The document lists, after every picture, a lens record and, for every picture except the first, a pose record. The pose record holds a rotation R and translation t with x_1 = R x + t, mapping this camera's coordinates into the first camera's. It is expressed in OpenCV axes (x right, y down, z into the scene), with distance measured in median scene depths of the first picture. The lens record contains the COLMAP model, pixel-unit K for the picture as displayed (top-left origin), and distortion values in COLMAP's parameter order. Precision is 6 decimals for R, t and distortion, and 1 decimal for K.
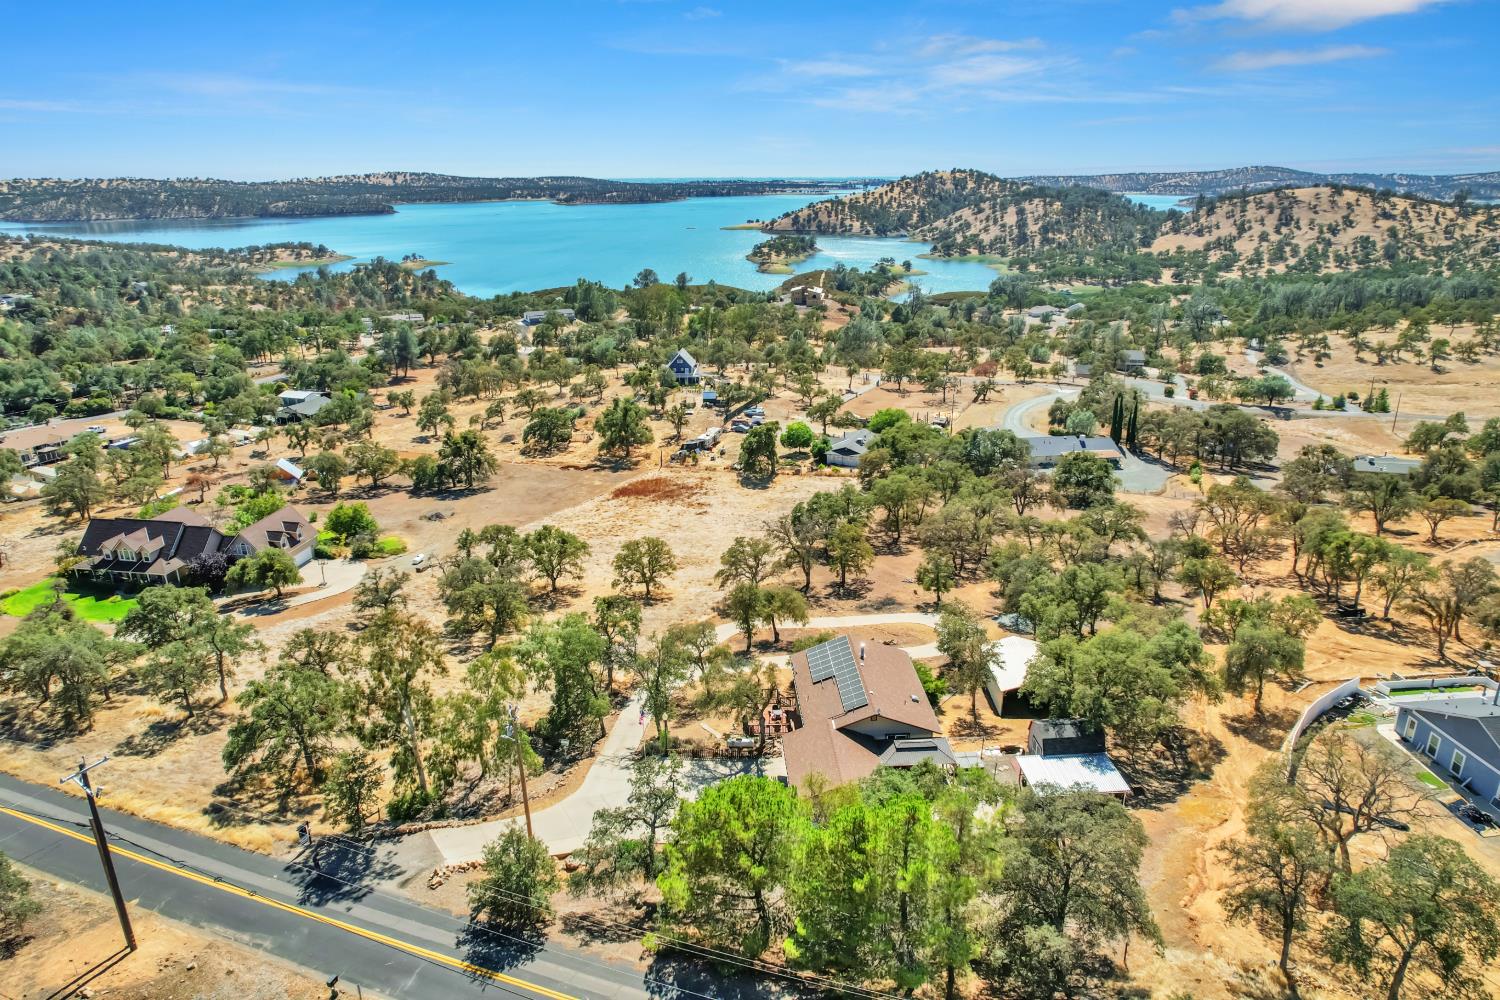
lens RADIAL K [[956.2, 0, 758.0], [0, 956.2, 502.3], [0, 0, 1]] dist [-0.076316, 0.069576]
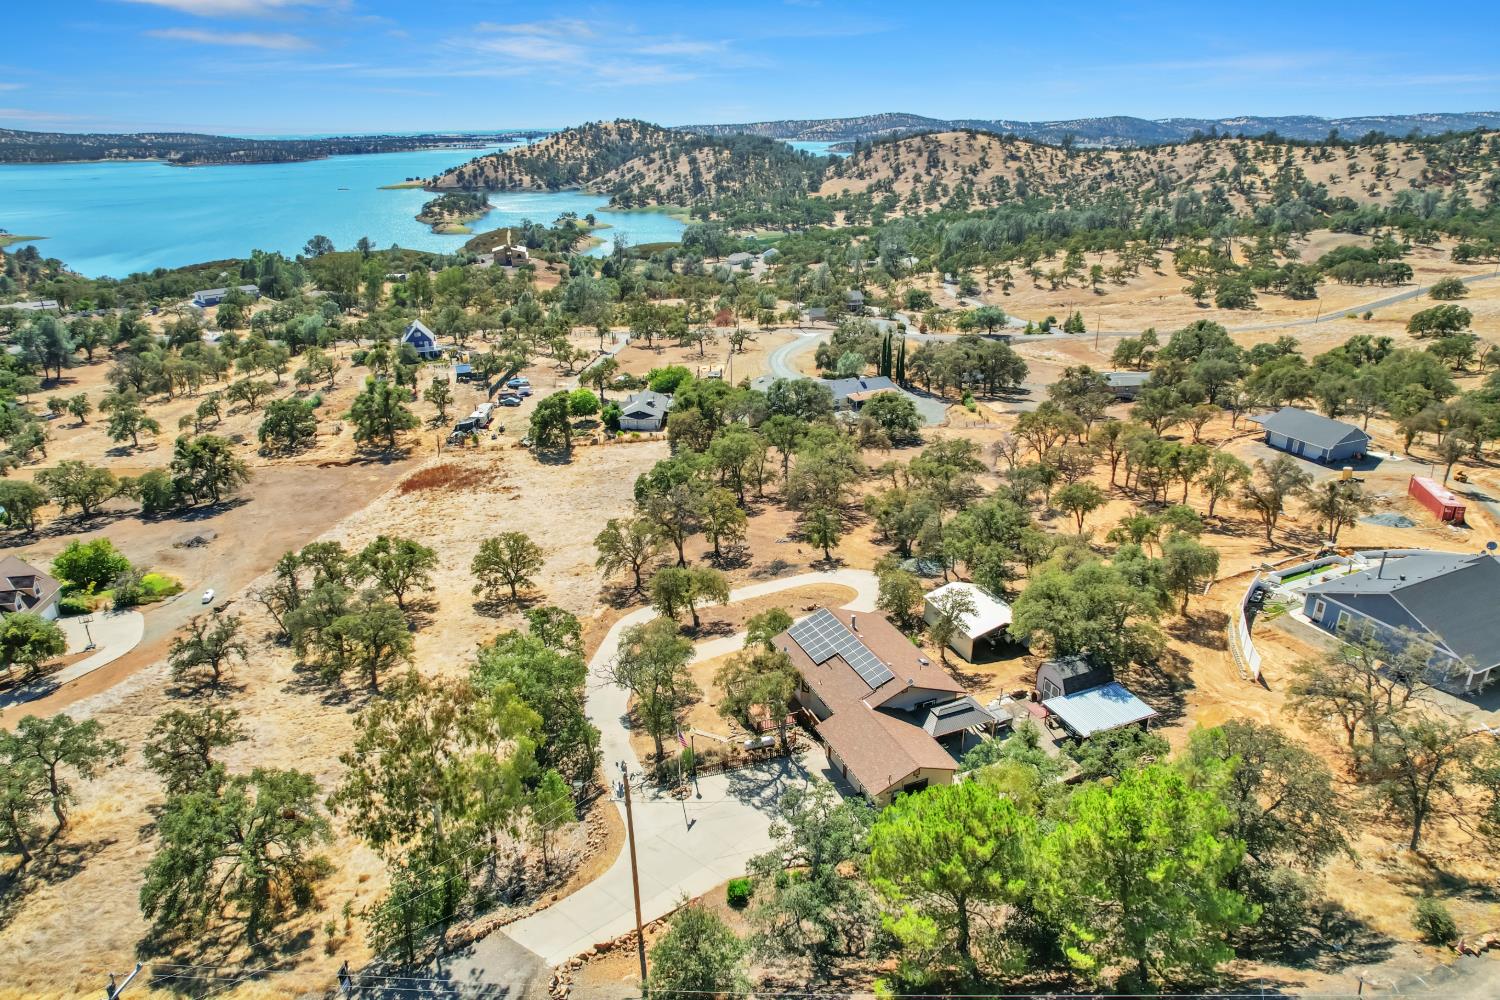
lens RADIAL K [[956.2, 0, 758.0], [0, 956.2, 502.3], [0, 0, 1]] dist [-0.076316, 0.069576]
pose [[0.942823, -0.127021, 0.308140, -0.073977], [0.112693, 0.991571, 0.063936, -0.010048], [-0.313664, -0.025556, 0.949190, 0.035496]]
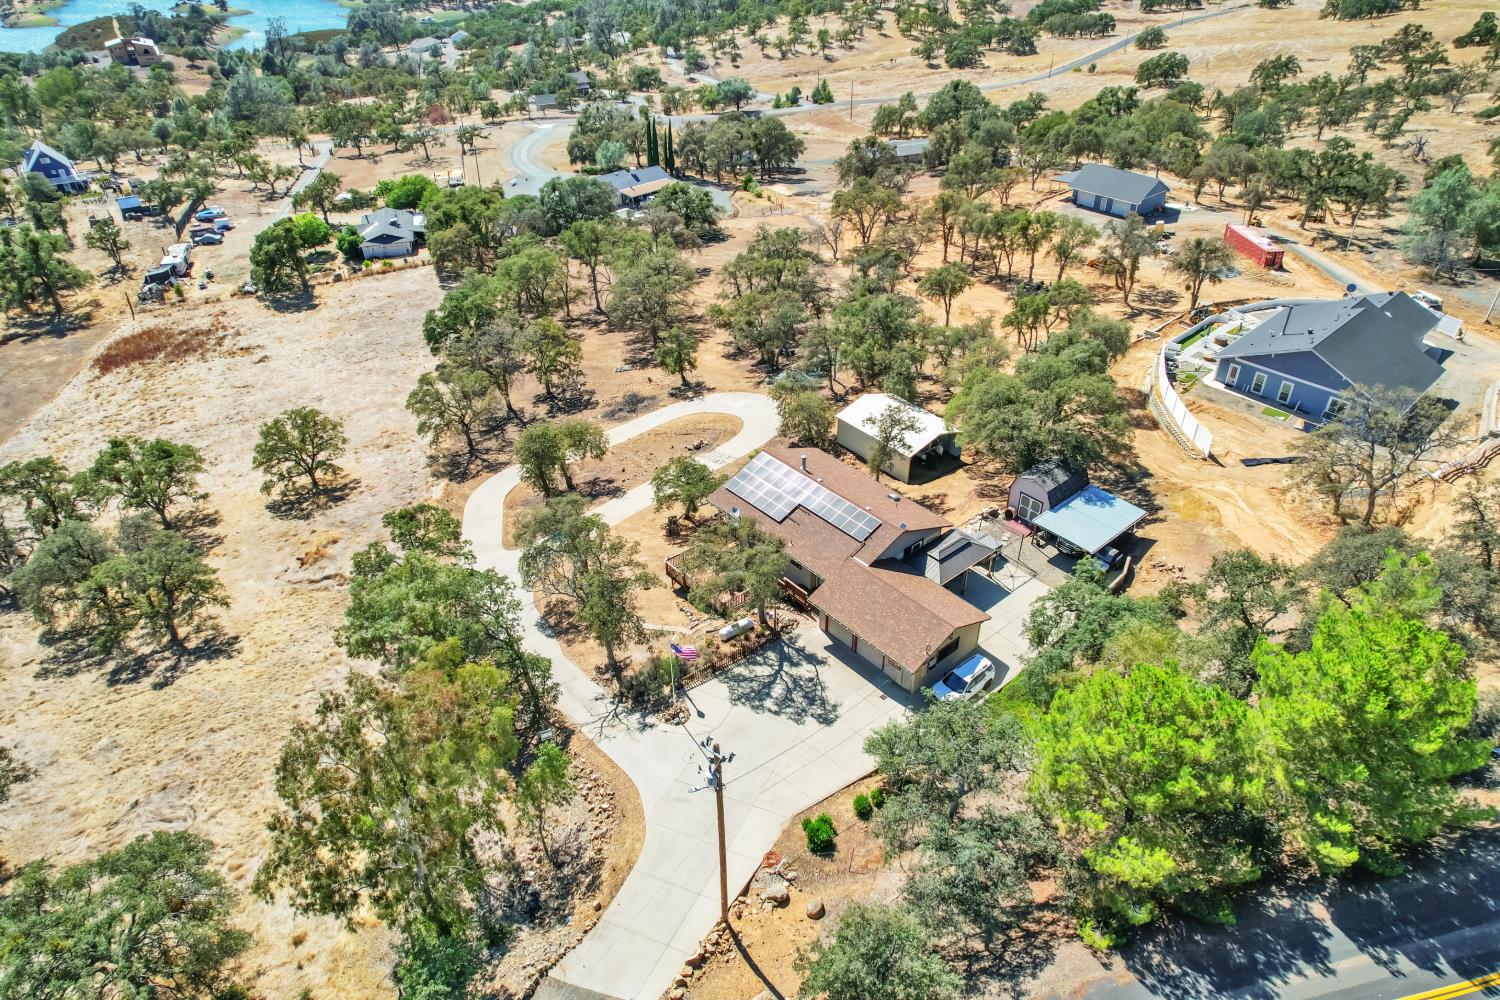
lens RADIAL K [[956.2, 0, 758.0], [0, 956.2, 502.3], [0, 0, 1]] dist [-0.076316, 0.069576]
pose [[0.795825, -0.339355, 0.501498, -0.095585], [0.202658, 0.929710, 0.307522, -0.019736], [-0.570607, -0.143101, 0.808659, 0.104022]]
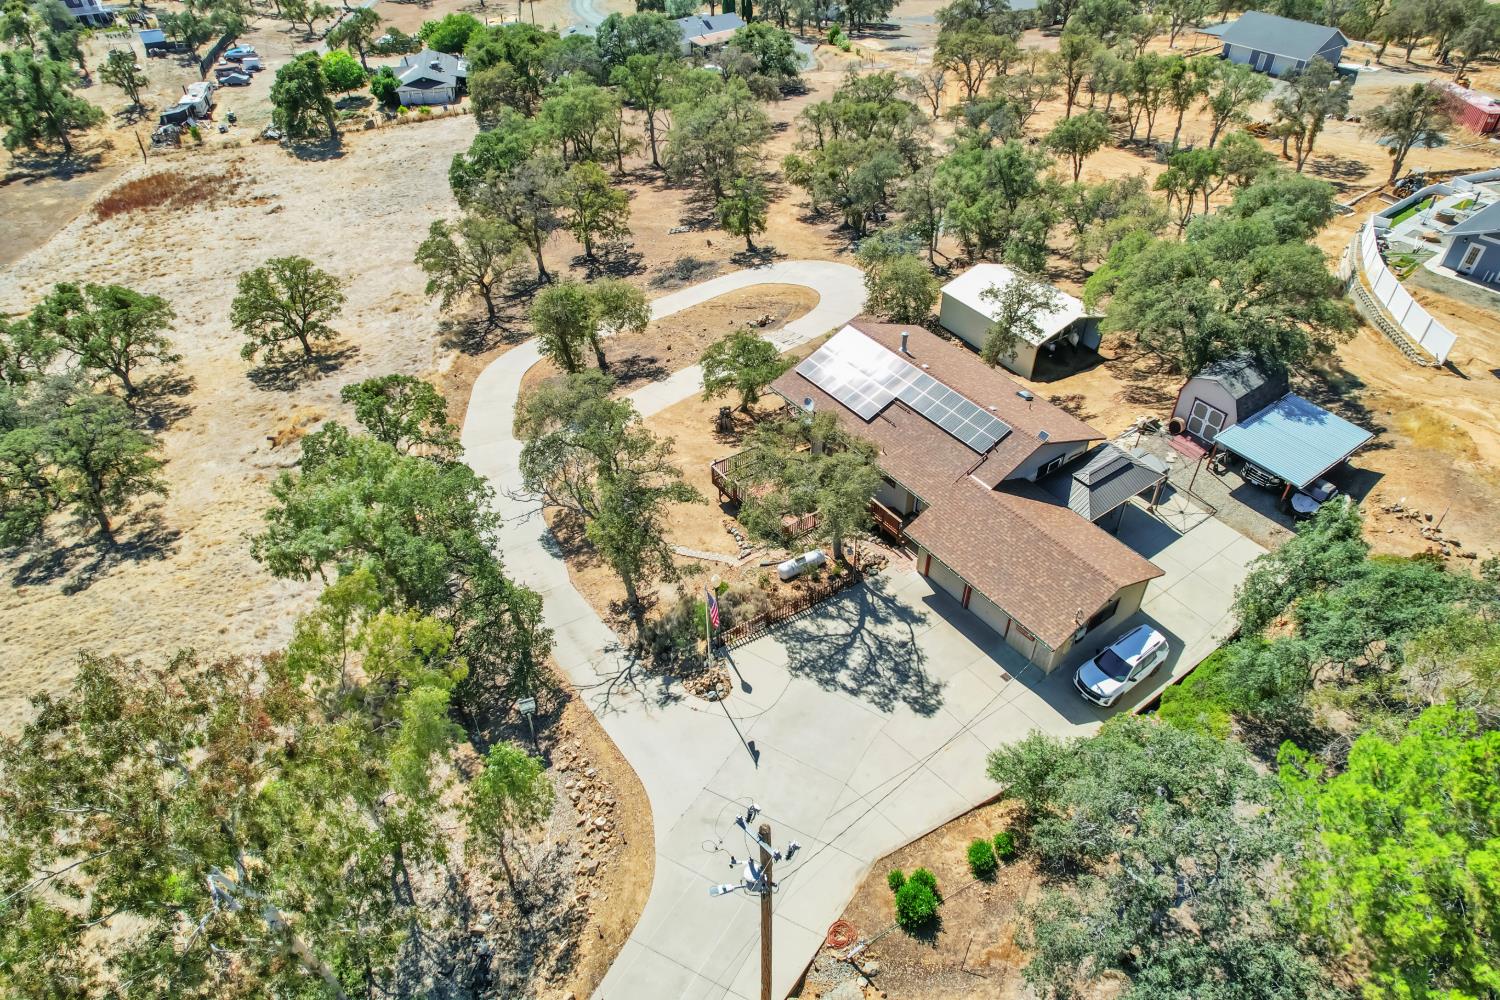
lens RADIAL K [[956.2, 0, 758.0], [0, 956.2, 502.3], [0, 0, 1]] dist [-0.076316, 0.069576]
pose [[0.842864, -0.345084, 0.412914, -0.069955], [0.176978, 0.902392, 0.392897, -0.001172], [-0.508193, -0.258082, 0.821665, 0.151580]]
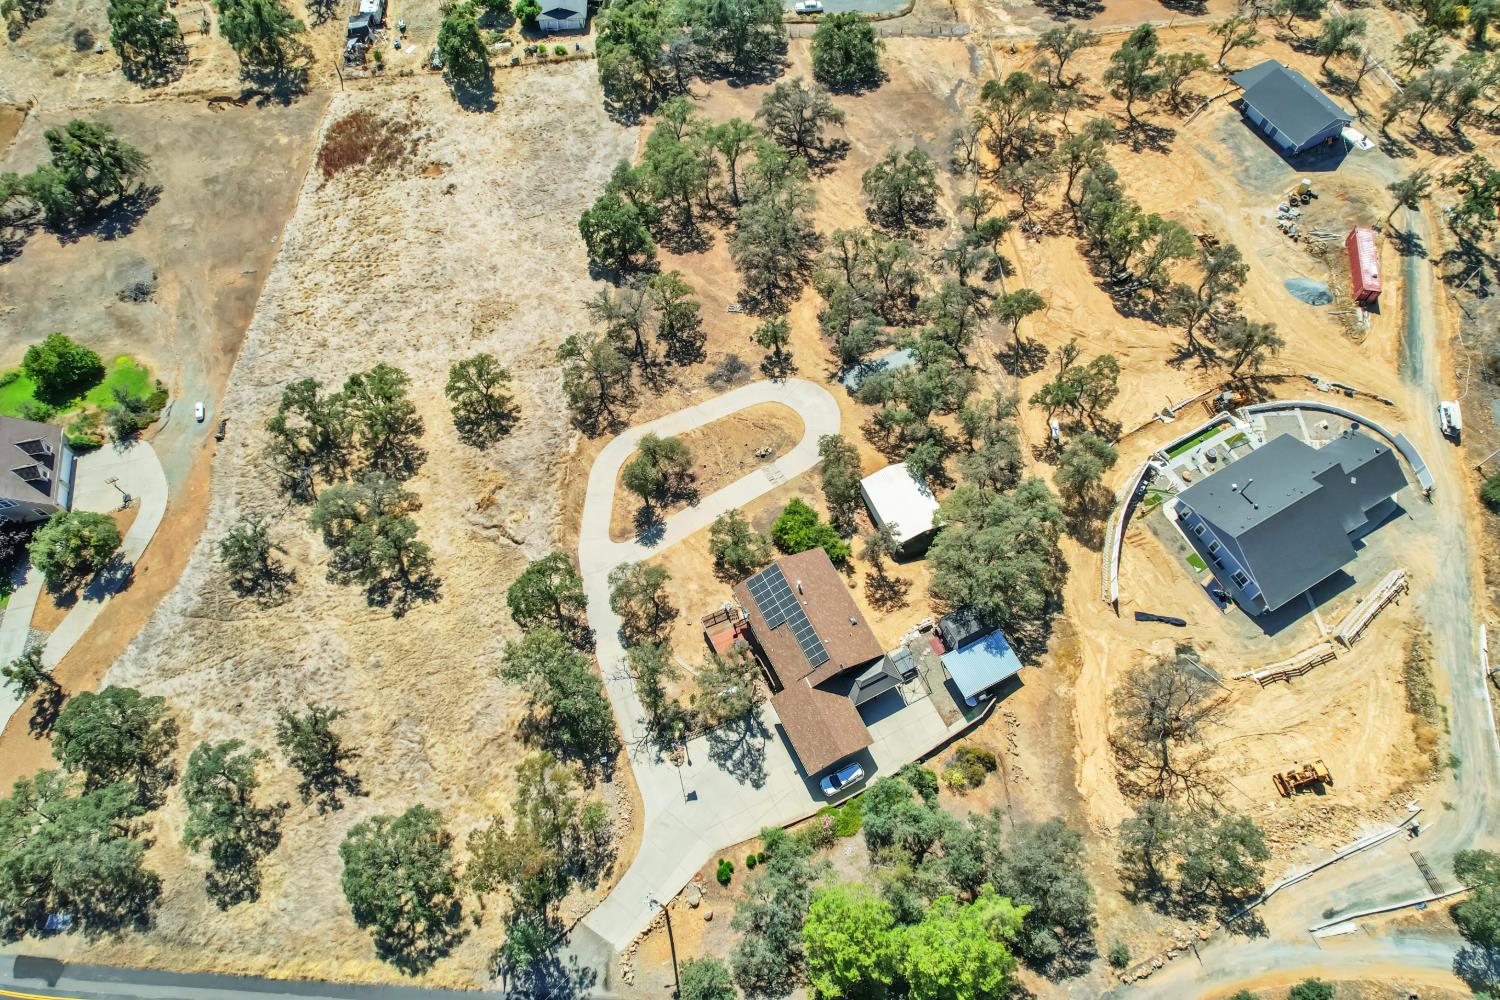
lens RADIAL K [[956.2, 0, 758.0], [0, 956.2, 502.3], [0, 0, 1]] dist [-0.076316, 0.069576]
pose [[0.920695, -0.343816, 0.184689, -0.034335], [0.127906, 0.712899, 0.689503, -0.211194], [-0.368727, -0.611200, 0.700339, 0.071365]]
